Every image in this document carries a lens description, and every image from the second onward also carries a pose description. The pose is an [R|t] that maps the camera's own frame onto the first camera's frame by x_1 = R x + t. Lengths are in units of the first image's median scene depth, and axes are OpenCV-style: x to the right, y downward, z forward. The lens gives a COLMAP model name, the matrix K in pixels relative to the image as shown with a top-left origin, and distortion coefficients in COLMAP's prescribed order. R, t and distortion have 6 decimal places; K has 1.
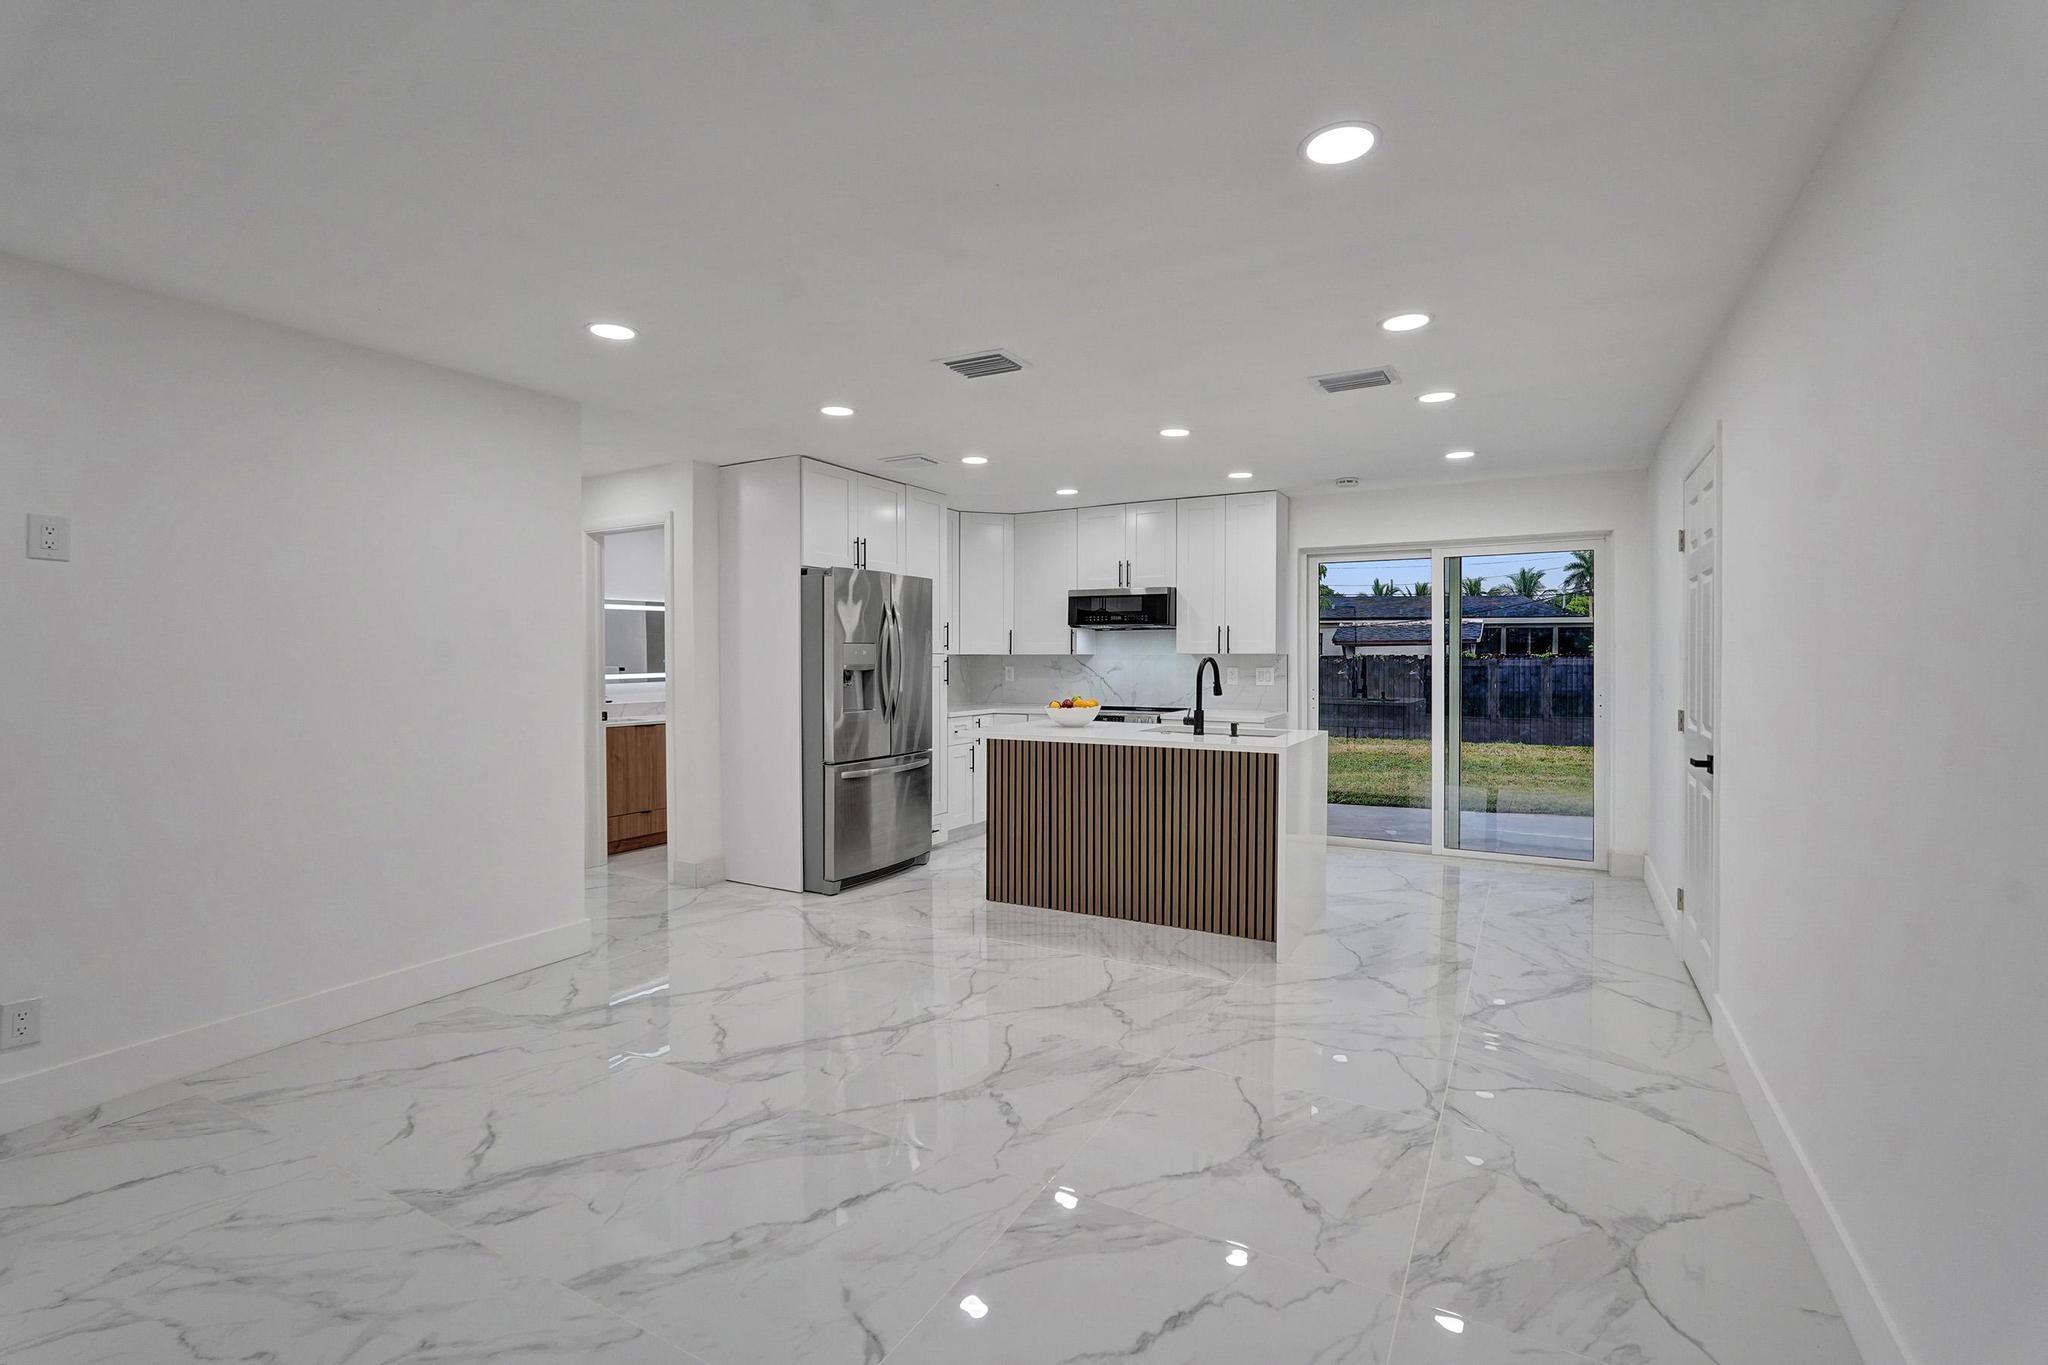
lens RADIAL K [[910.6, 0, 1030.2], [0, 910.6, 689.2], [0, 0, 1]] dist [-0.002636, -0.000009]
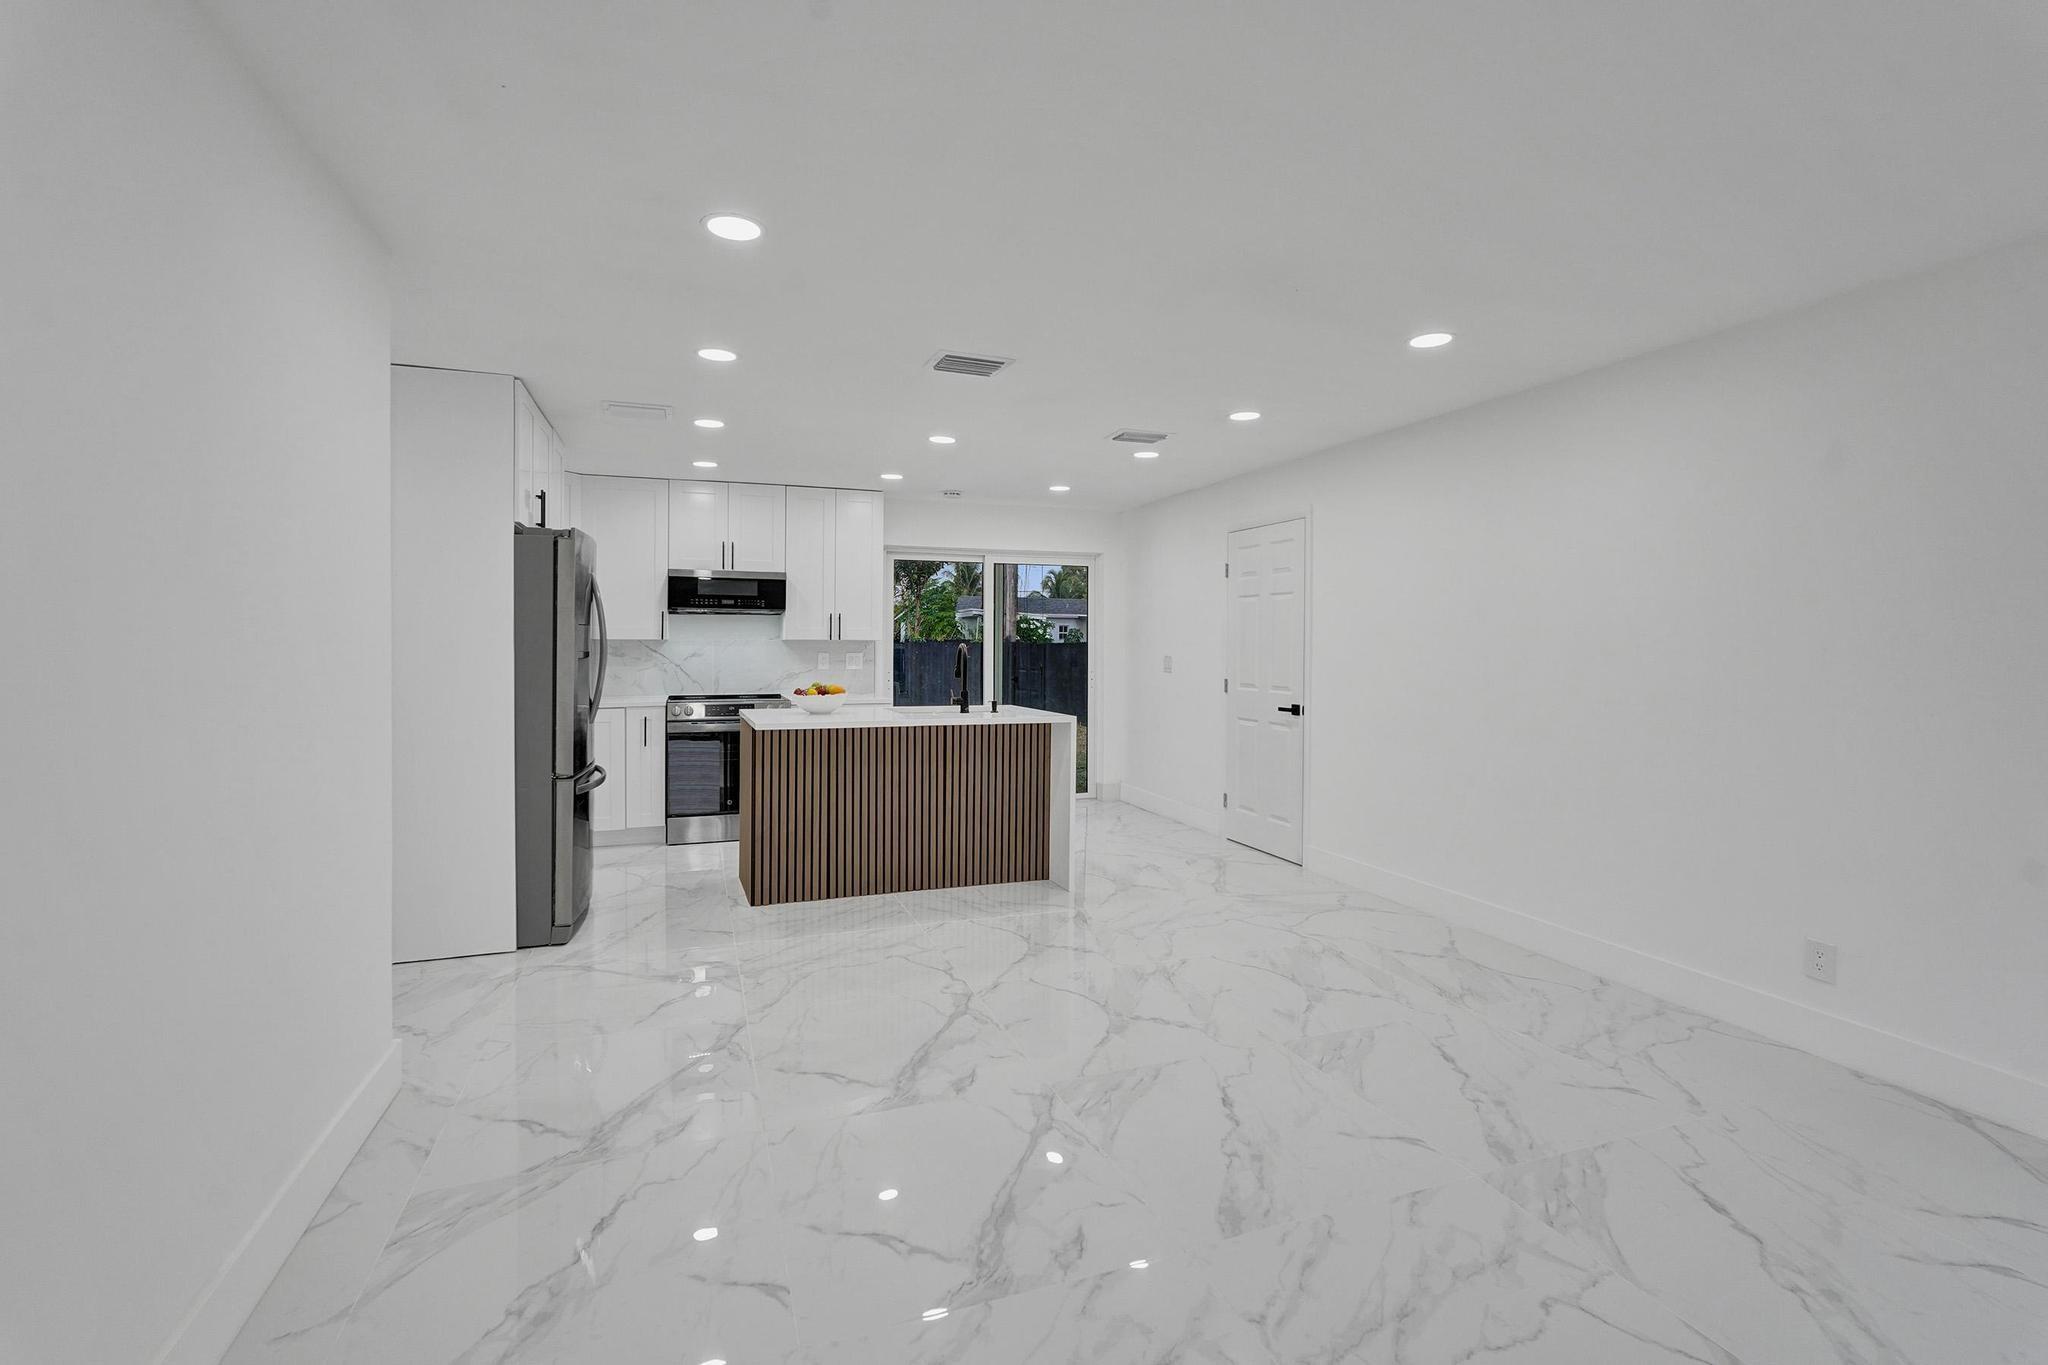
lens RADIAL K [[917.6, 0, 1020.5], [0, 917.6, 675.7], [0, 0, 1]] dist [-0.002880, 0.008163]
pose [[0.658072, -0.024353, 0.752561, -0.527523], [0.023135, 0.999659, 0.012119, -0.006652], [-0.752600, 0.009435, 0.658411, 0.170451]]
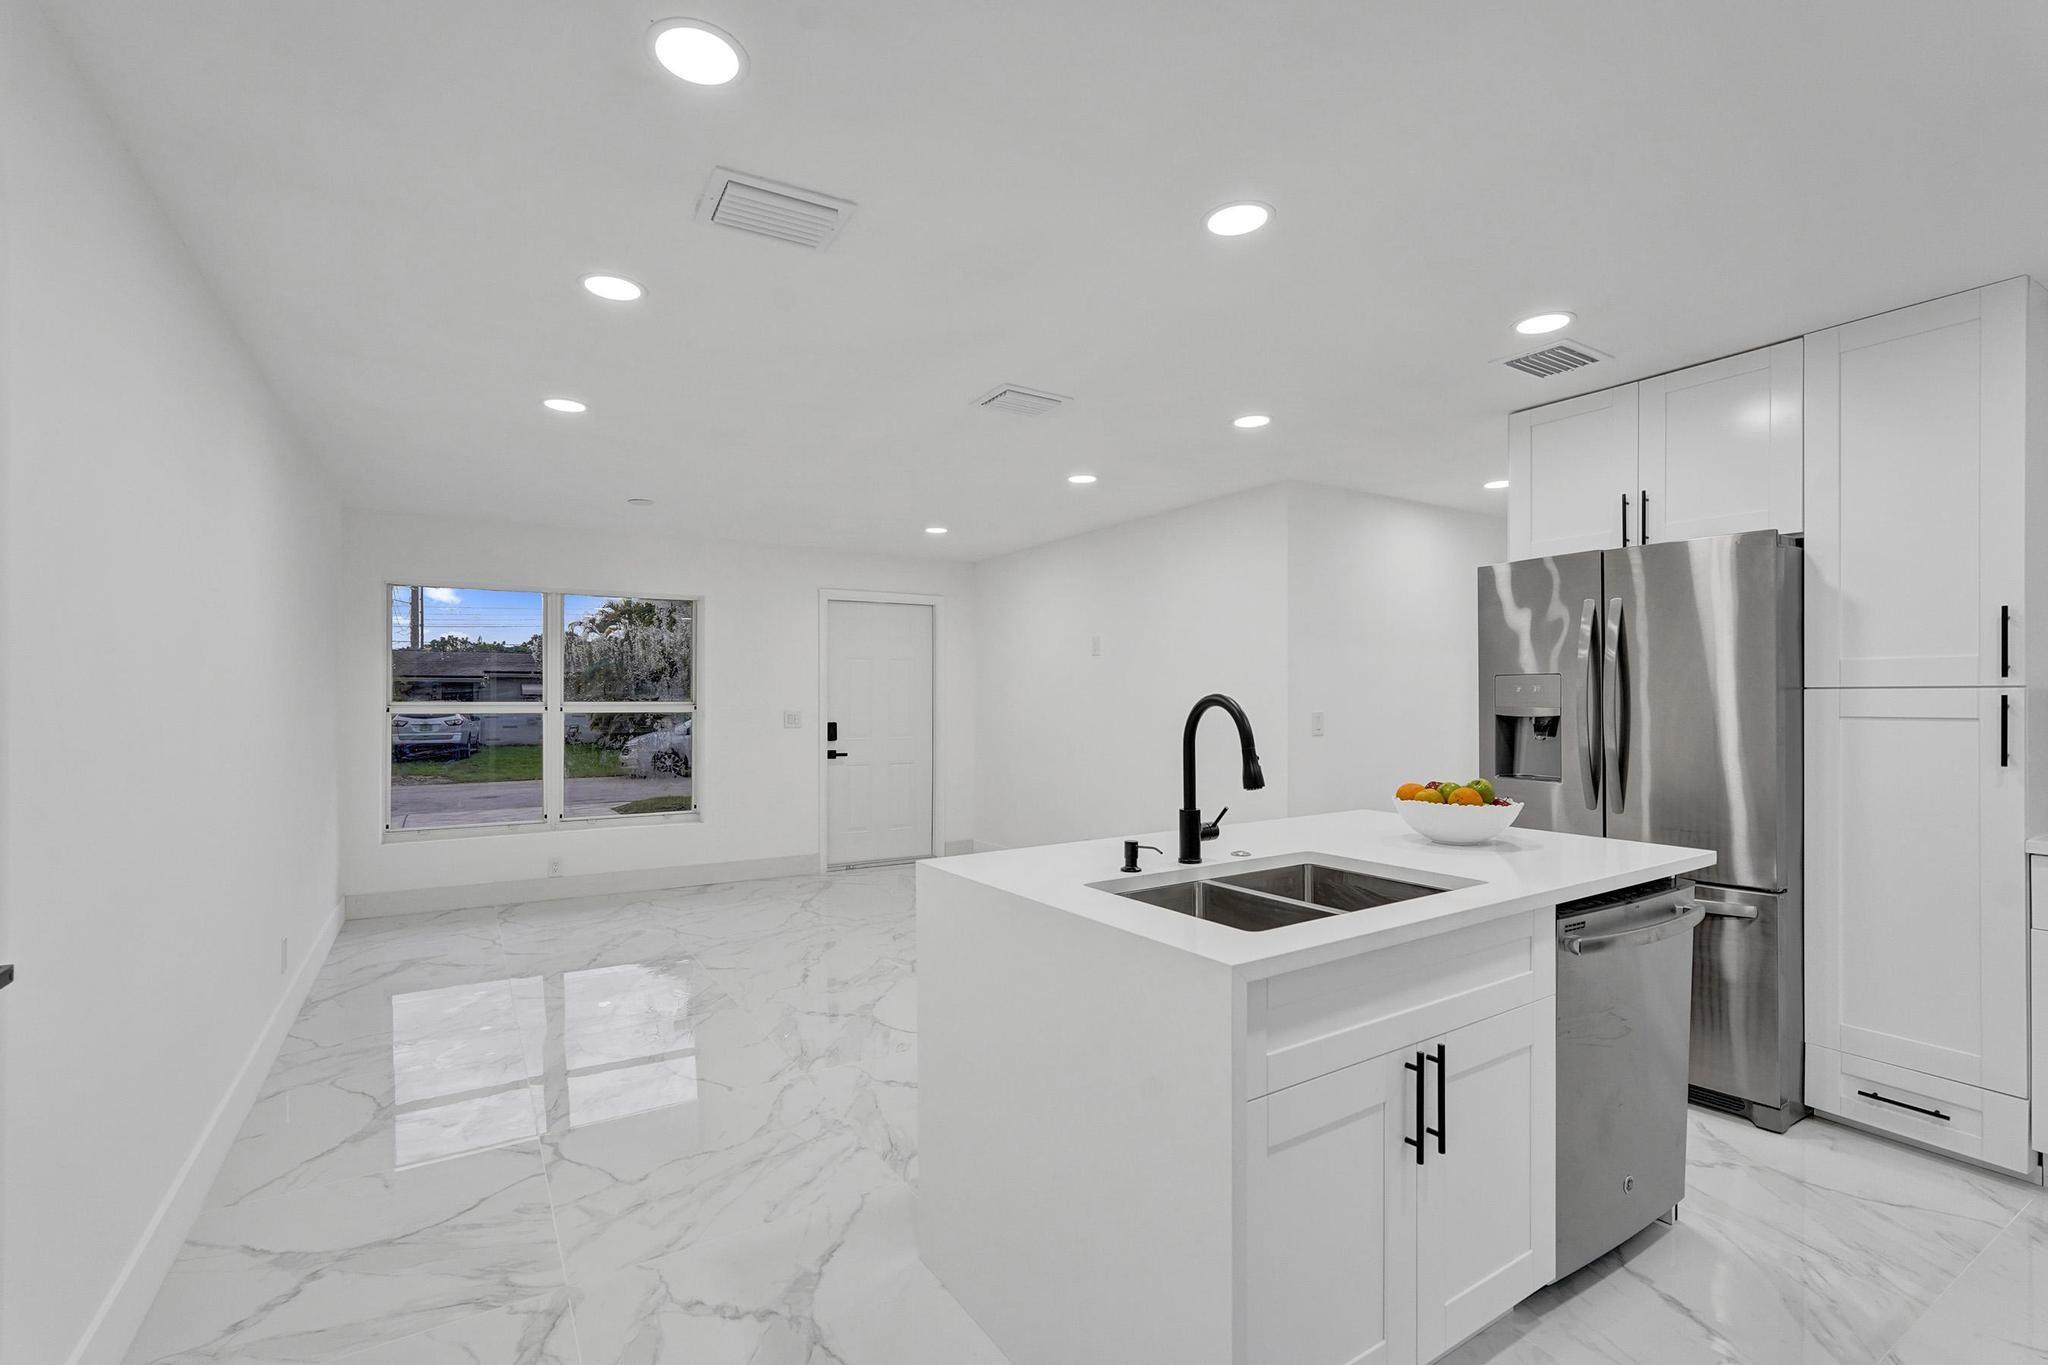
lens RADIAL K [[928.2, 0, 1024.6], [0, 928.2, 687.6], [0, 0, 1]] dist [-0.002013, -0.000092]
pose [[-0.486175, -0.010415, -0.873799, 0.551786], [-0.031324, 0.999494, 0.005514, -0.033558], [0.873300, 0.030052, -0.486256, 0.985149]]
